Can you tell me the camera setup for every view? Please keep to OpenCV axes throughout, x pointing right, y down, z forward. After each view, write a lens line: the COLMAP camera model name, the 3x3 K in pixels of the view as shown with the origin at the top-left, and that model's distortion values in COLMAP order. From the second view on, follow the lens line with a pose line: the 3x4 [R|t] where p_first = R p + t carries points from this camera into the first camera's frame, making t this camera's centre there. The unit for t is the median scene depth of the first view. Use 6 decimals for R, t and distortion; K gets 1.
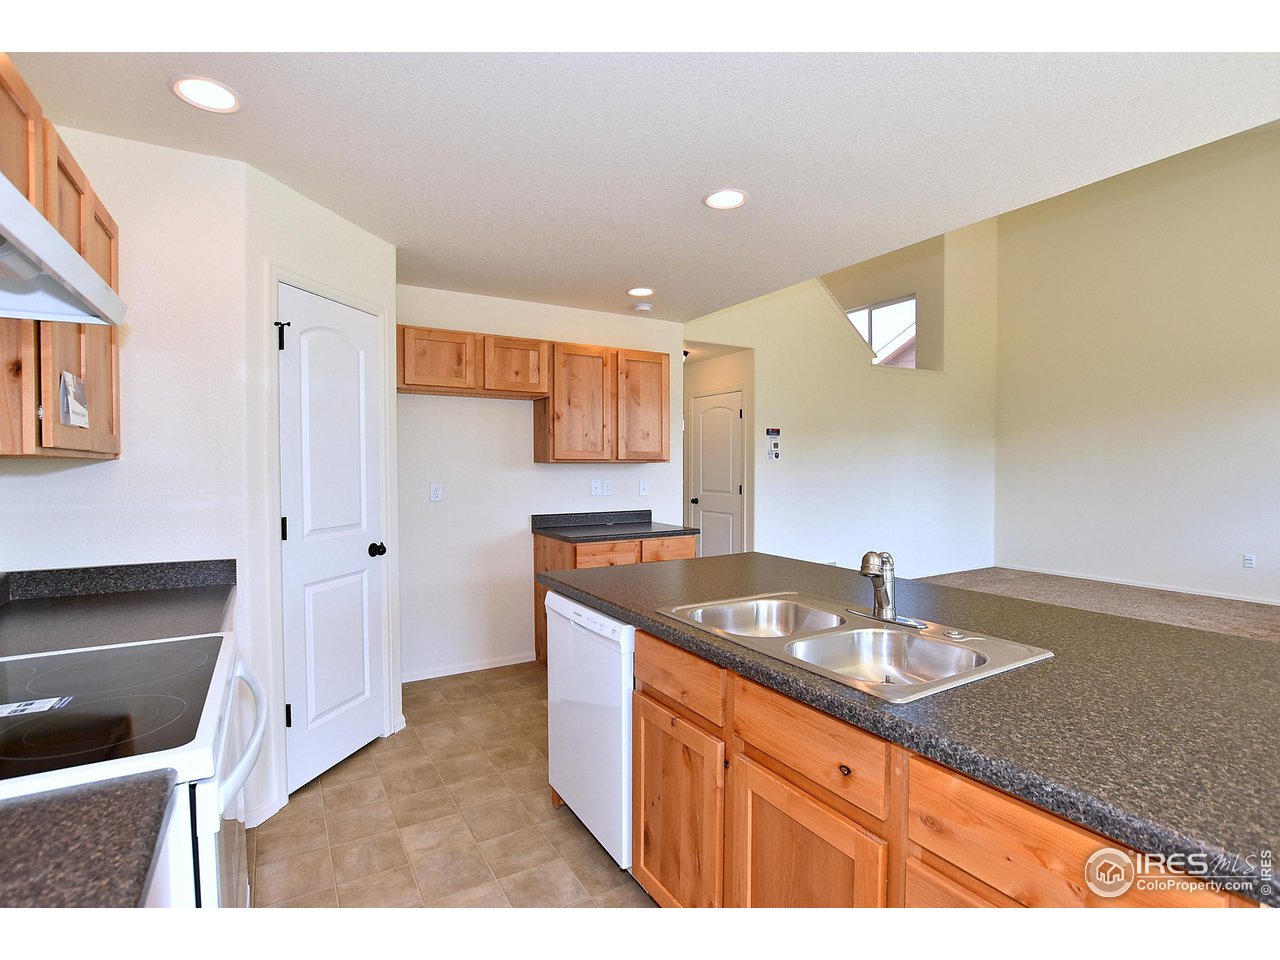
lens RADIAL K [[607.7, 0, 610.8], [0, 607.7, 480.2], [0, 0, 1]] dist [-0.019178, 0.002302]
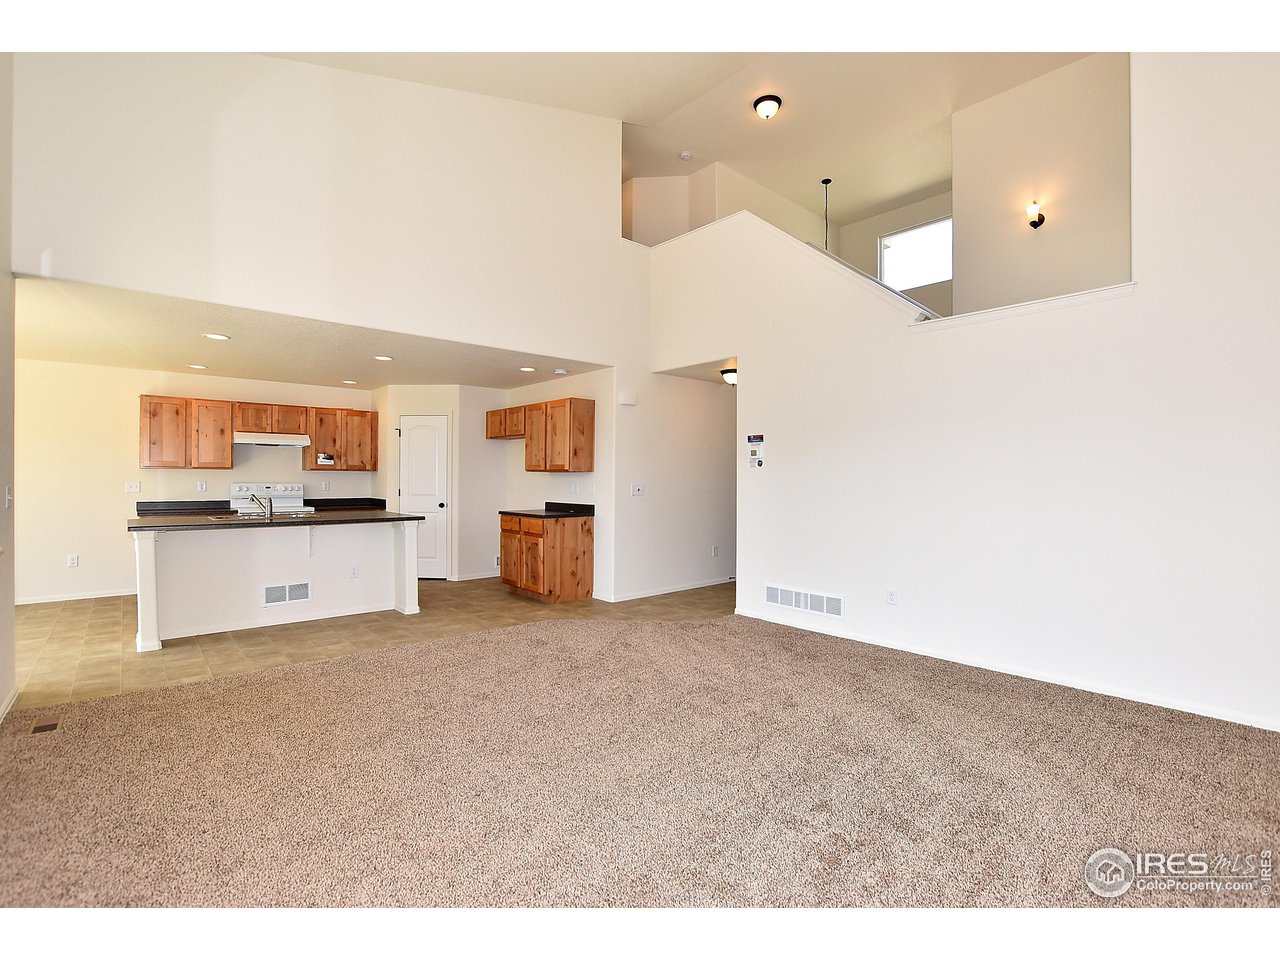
lens RADIAL K [[607.7, 0, 641.7], [0, 607.7, 477.9], [0, 0, 1]] dist [-0.019178, 0.002302]
pose [[0.220277, 0.008698, -0.975399, 1.707944], [-0.025564, 0.999668, 0.003141, -0.024594], [0.975102, 0.024243, 0.220427, 0.913485]]
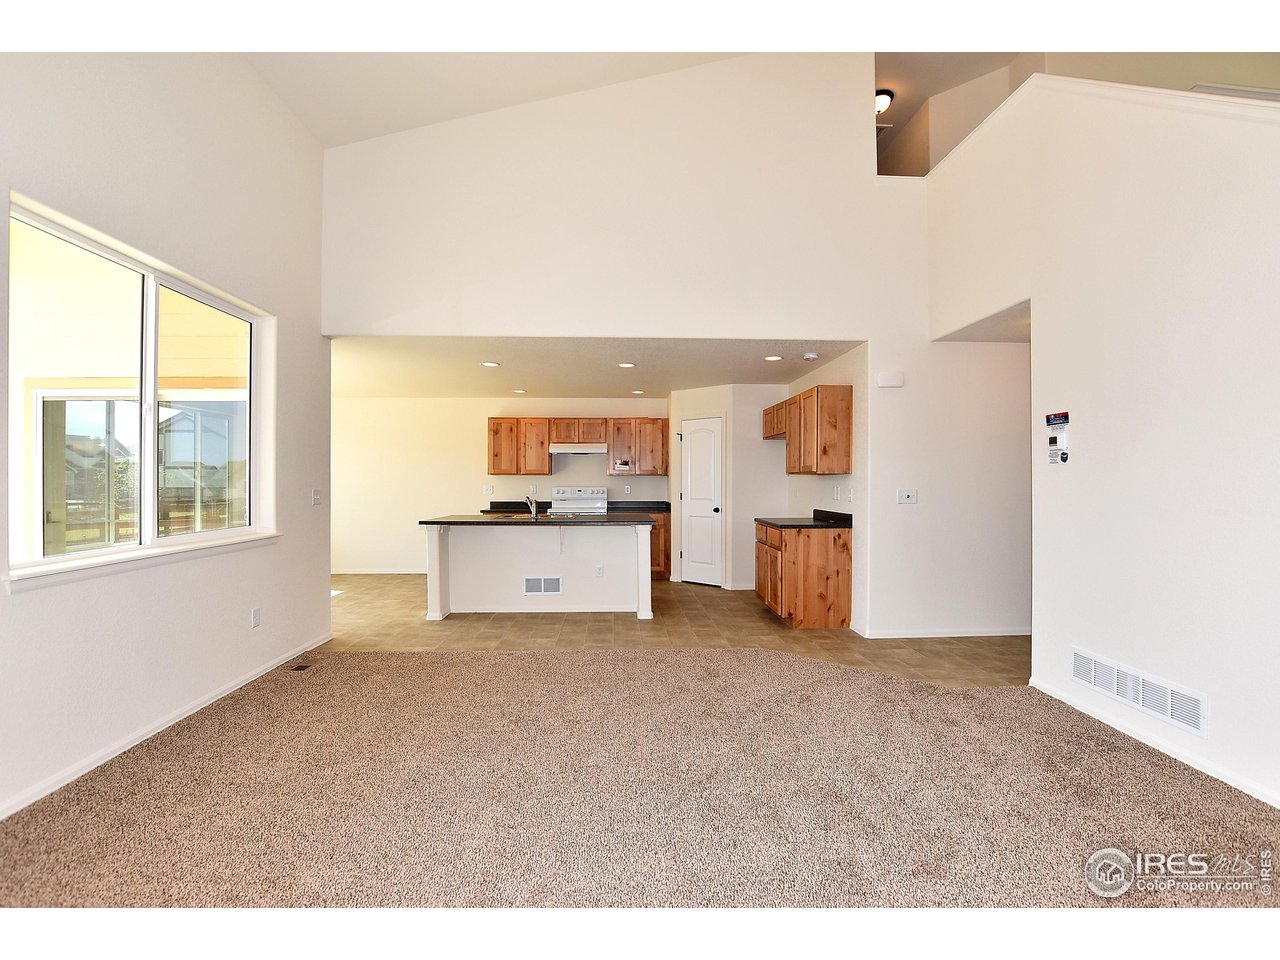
lens RADIAL K [[607.7, 0, 630.4], [0, 607.7, 478.1], [0, 0, 1]] dist [-0.019178, 0.002302]
pose [[-0.448656, 0.002891, -0.893700, 1.479206], [-0.014603, 0.999838, 0.010566, -0.029651], [0.893585, 0.017791, -0.448541, 1.313562]]
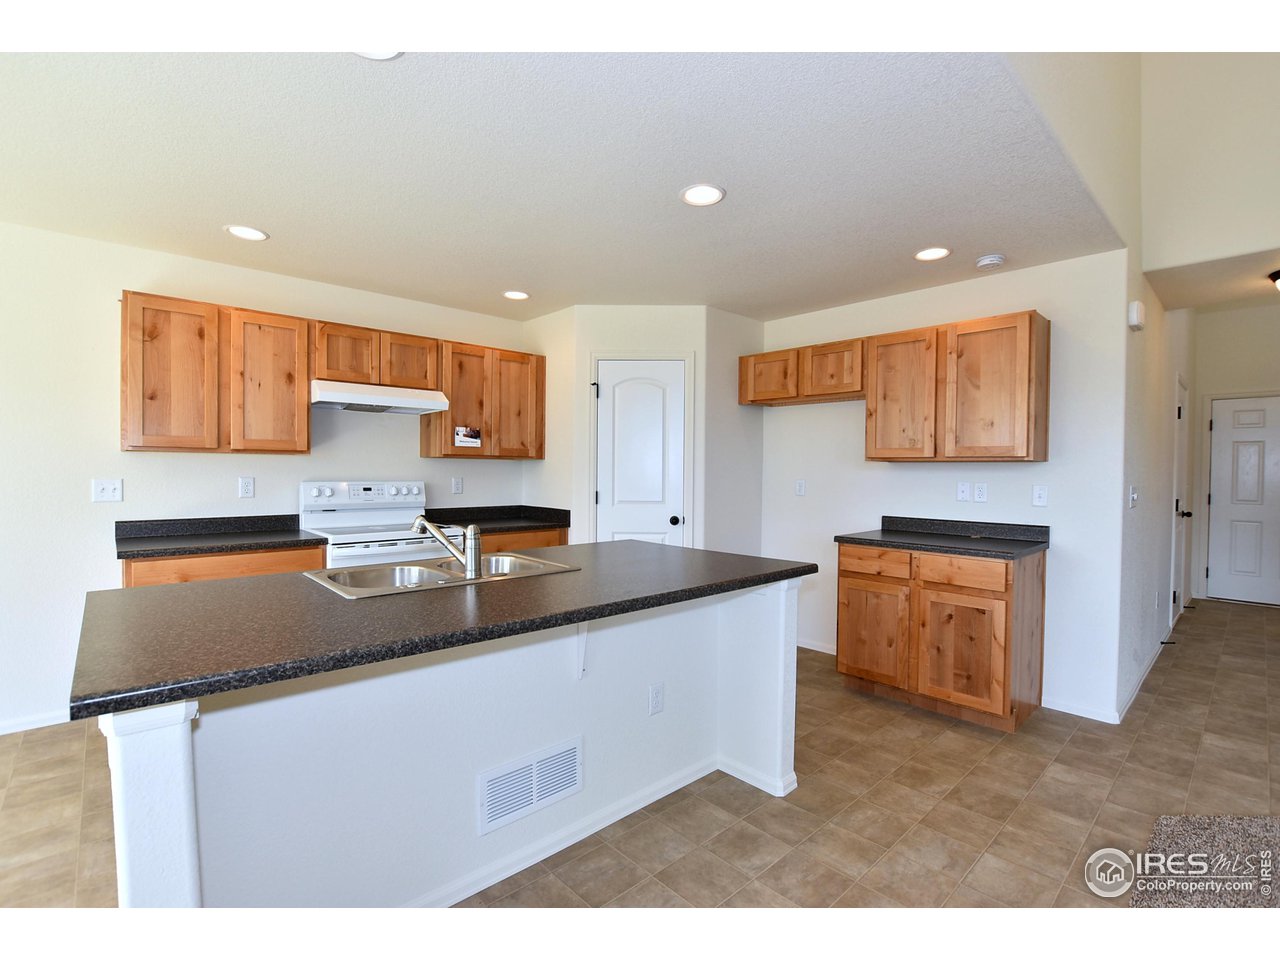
lens RADIAL K [[607.7, 0, 646.6], [0, 607.7, 469.2], [0, 0, 1]] dist [-0.019178, 0.002302]
pose [[0.253847, 0.006900, -0.967220, 0.734747], [-0.028464, 0.999595, -0.000340, -0.005489], [0.966825, 0.027617, 0.253941, 0.402749]]
